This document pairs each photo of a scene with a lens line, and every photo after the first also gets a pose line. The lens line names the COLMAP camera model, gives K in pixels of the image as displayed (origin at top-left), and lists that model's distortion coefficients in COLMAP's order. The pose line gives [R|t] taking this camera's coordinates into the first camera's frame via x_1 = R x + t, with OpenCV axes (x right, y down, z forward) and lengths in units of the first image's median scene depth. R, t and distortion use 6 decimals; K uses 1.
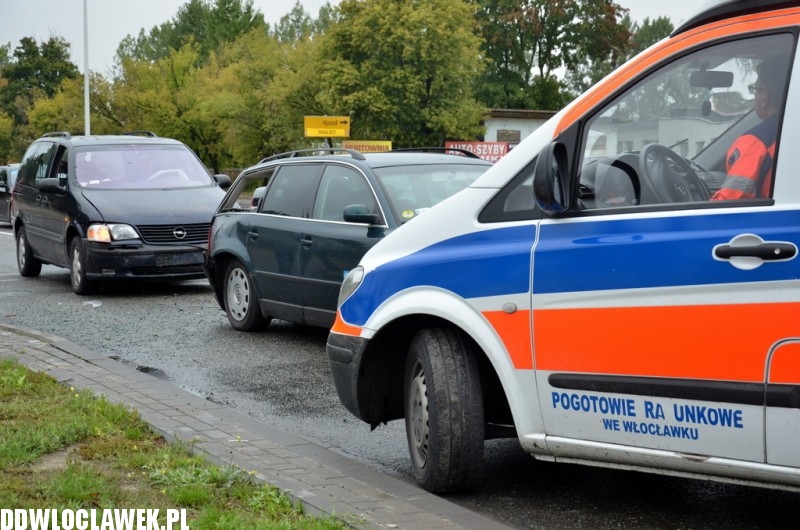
lens RADIAL K [[1314.6, 0, 400.0], [0, 1314.6, 265.0], [0, 0, 1]] dist [0.039534, 0.097072]
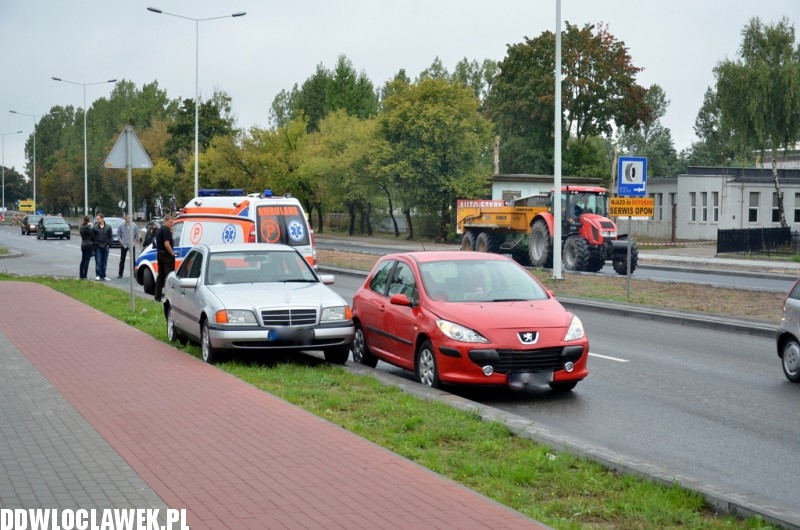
lens RADIAL K [[1314.6, 0, 400.0], [0, 1314.6, 265.0], [0, 0, 1]] dist [0.039534, 0.097072]
pose [[0.991789, 0.017988, -0.126616, 0.155821], [-0.021660, 0.999382, -0.027687, 0.014687], [0.126039, 0.030202, 0.991565, -0.386162]]
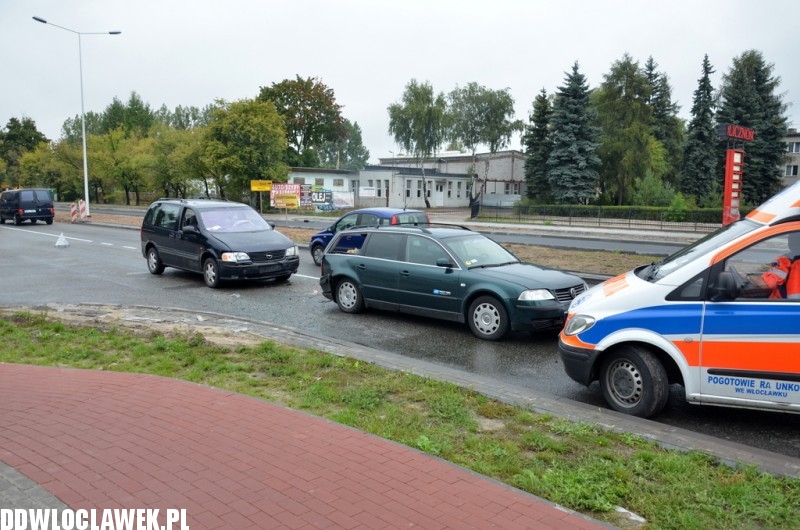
lens RADIAL K [[625.6, 0, 400.0], [0, 625.6, 276.0], [0, 0, 1]] dist [-0.006665, 0.006972]
pose [[0.958447, -0.025522, 0.284125, -0.053627], [0.007581, 0.997917, 0.064066, -0.011558], [-0.285168, -0.059250, 0.956644, 0.008980]]
